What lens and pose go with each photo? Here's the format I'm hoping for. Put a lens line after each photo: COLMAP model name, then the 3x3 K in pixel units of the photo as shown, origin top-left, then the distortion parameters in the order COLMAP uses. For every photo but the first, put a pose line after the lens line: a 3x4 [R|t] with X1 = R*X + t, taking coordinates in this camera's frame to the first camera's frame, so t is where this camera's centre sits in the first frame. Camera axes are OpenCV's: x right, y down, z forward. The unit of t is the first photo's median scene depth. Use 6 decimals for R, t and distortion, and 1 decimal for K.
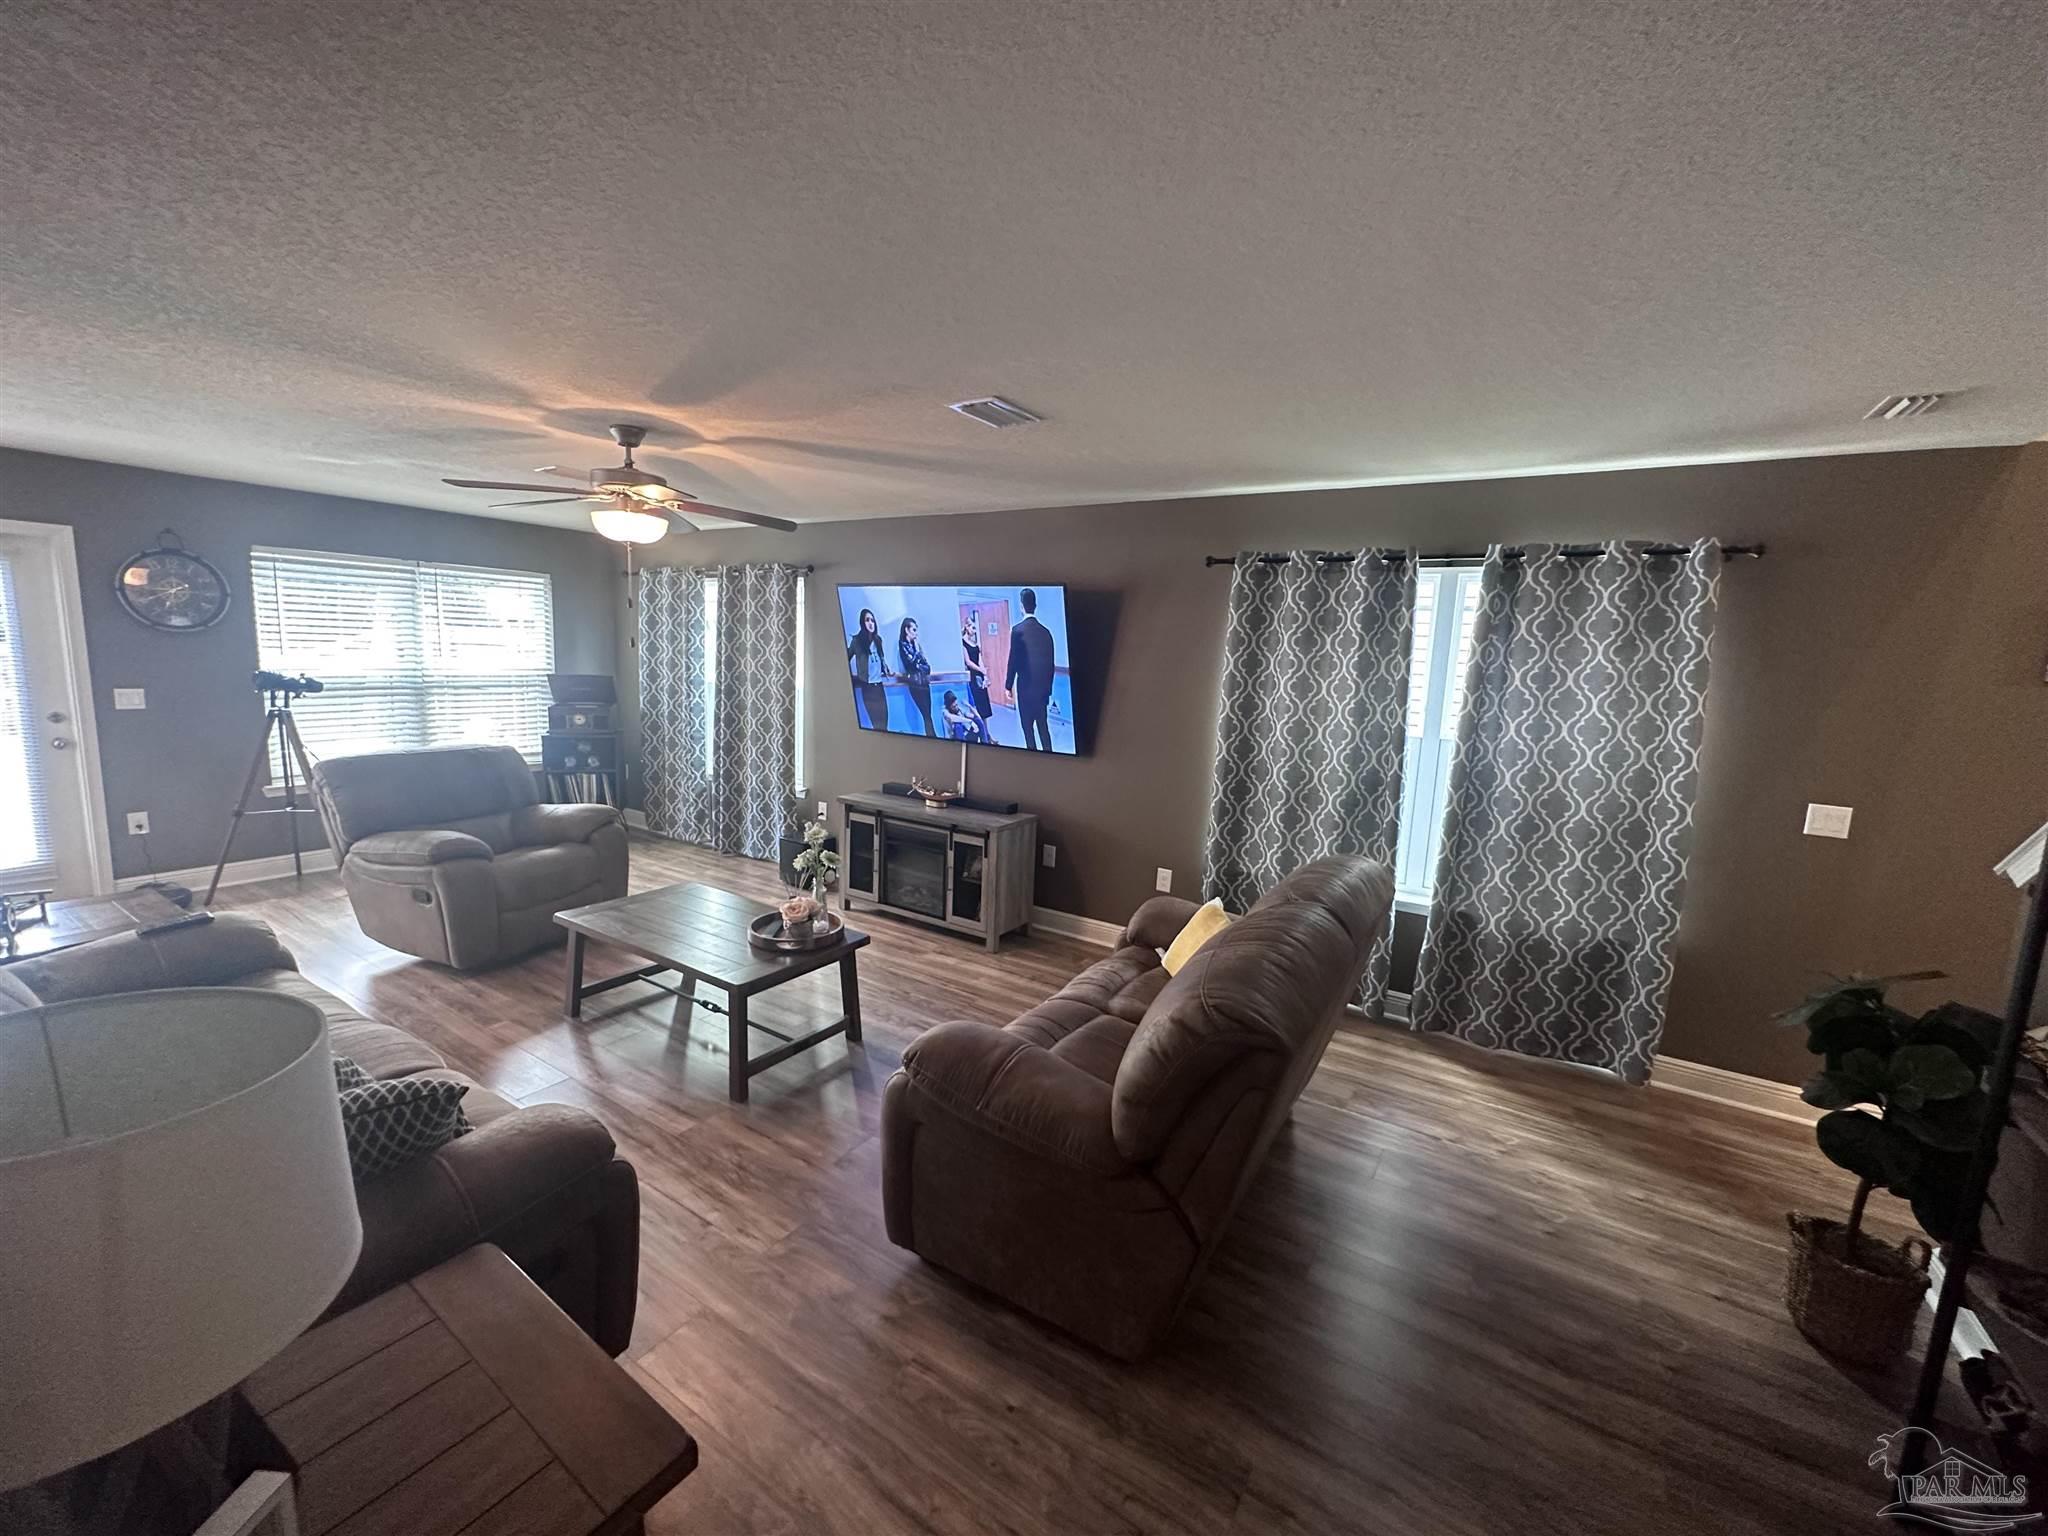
lens RADIAL K [[827.7, 0, 1024.0], [0, 827.7, 768.0], [0, 0, 1]] dist [-0.003869, -0.000128]
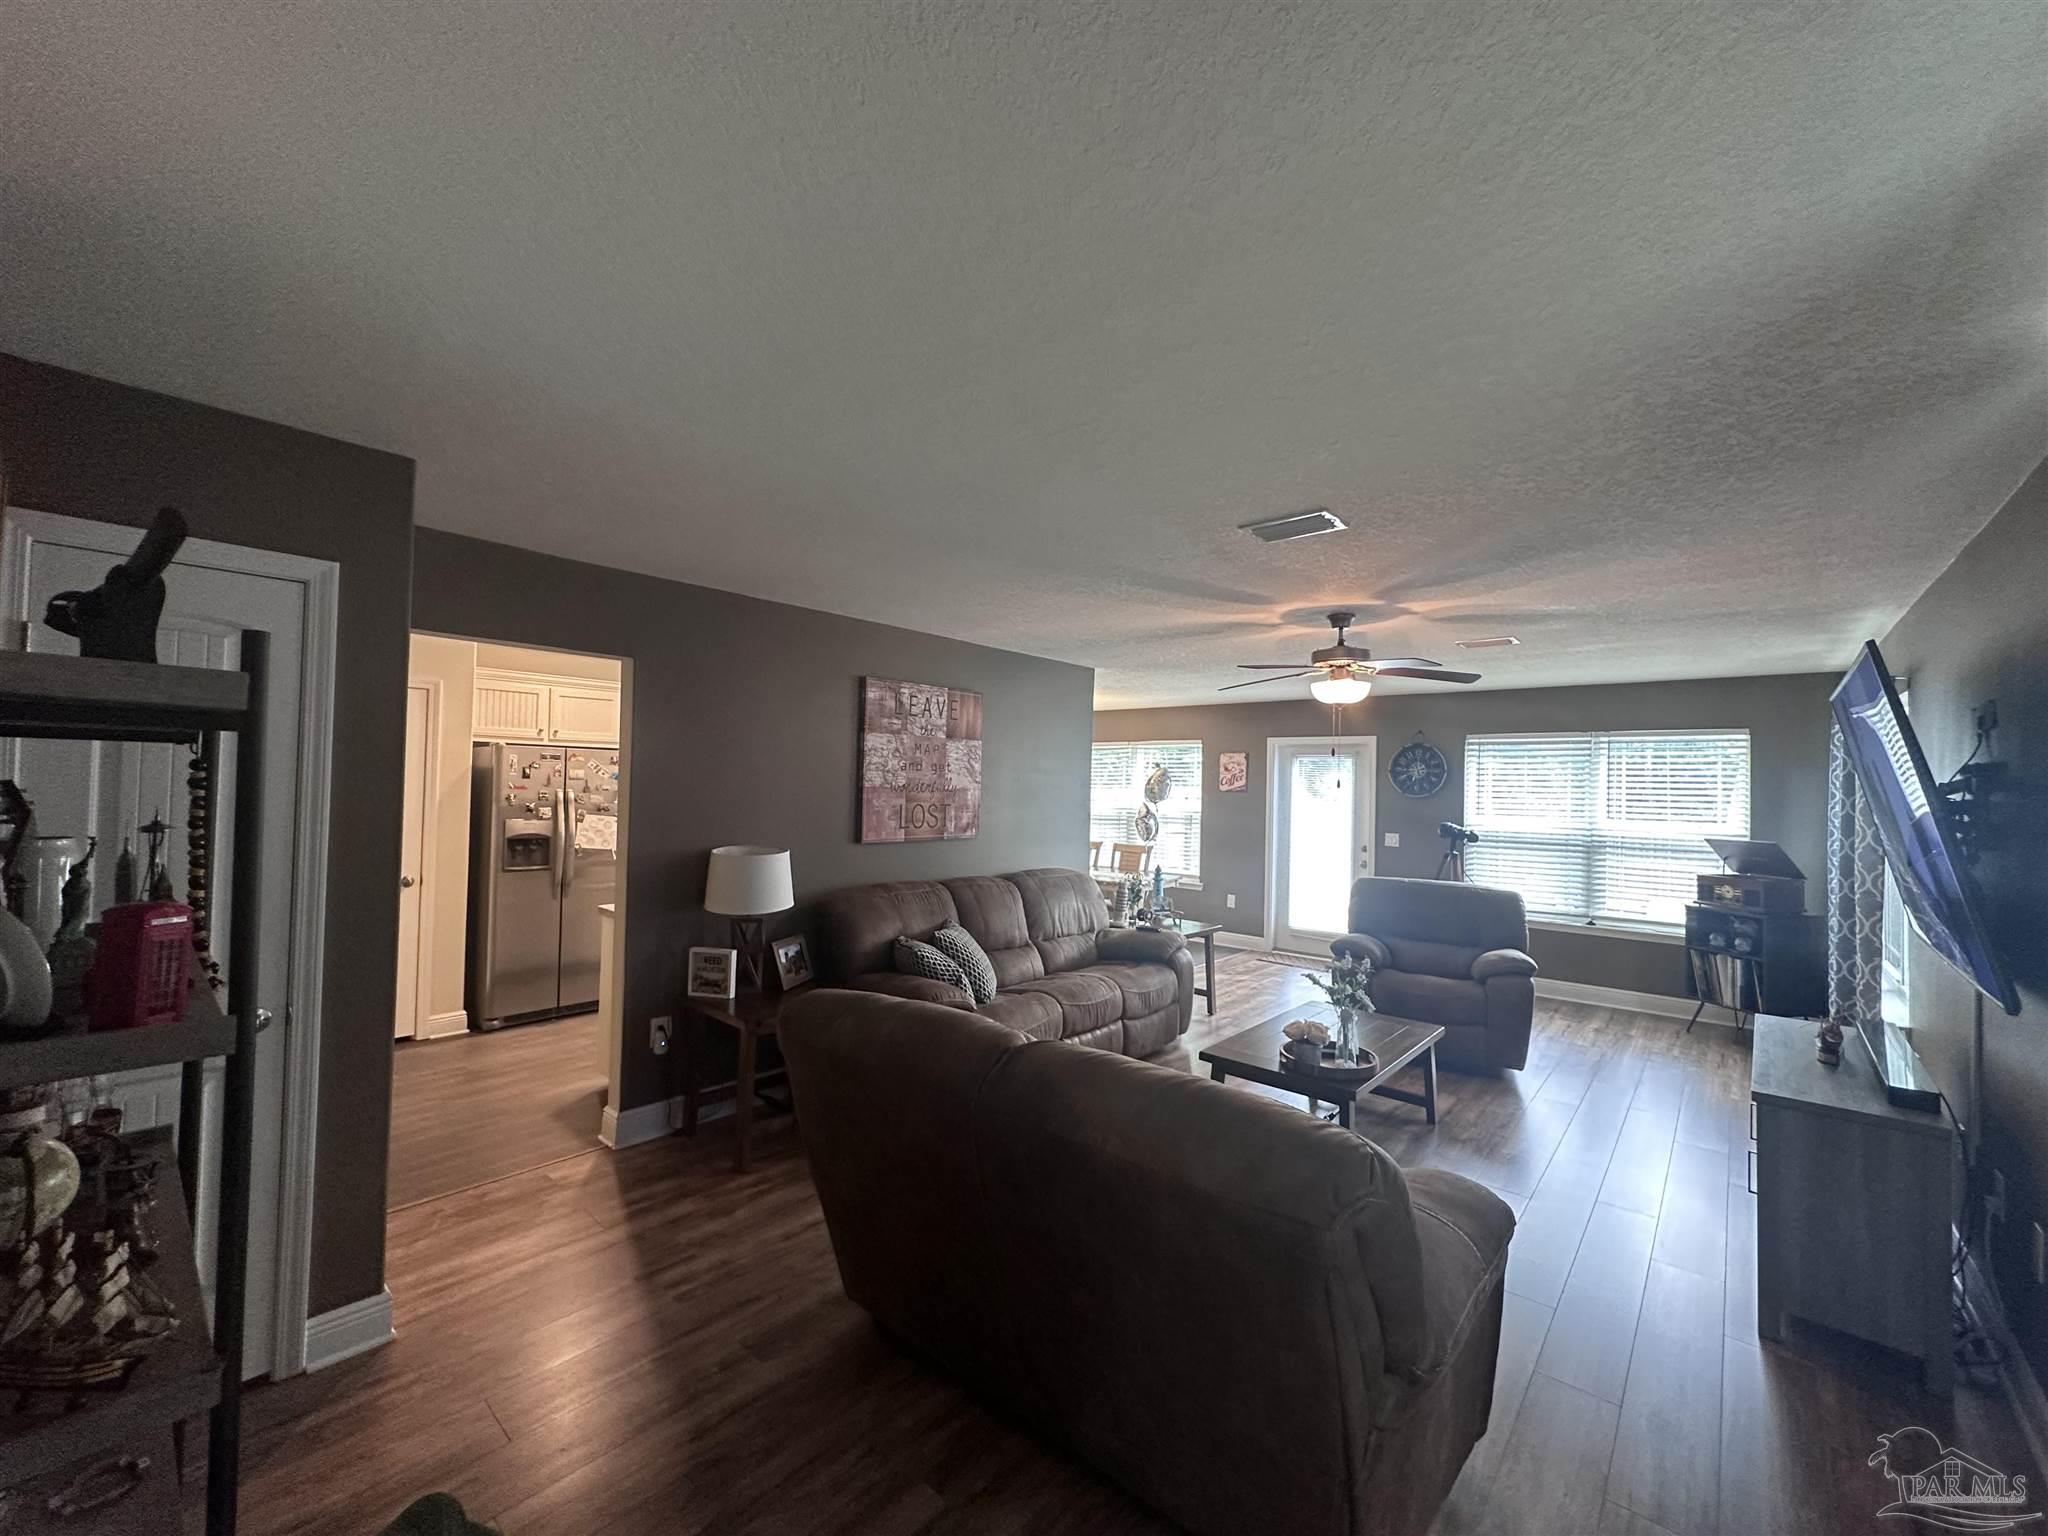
lens RADIAL K [[827.7, 0, 1024.0], [0, 827.7, 768.0], [0, 0, 1]] dist [-0.003869, -0.000128]
pose [[-0.127733, -0.066060, -0.989606, 0.563842], [-0.174392, 0.983730, -0.043158, -0.028503], [0.976356, 0.167067, -0.137175, 0.507257]]
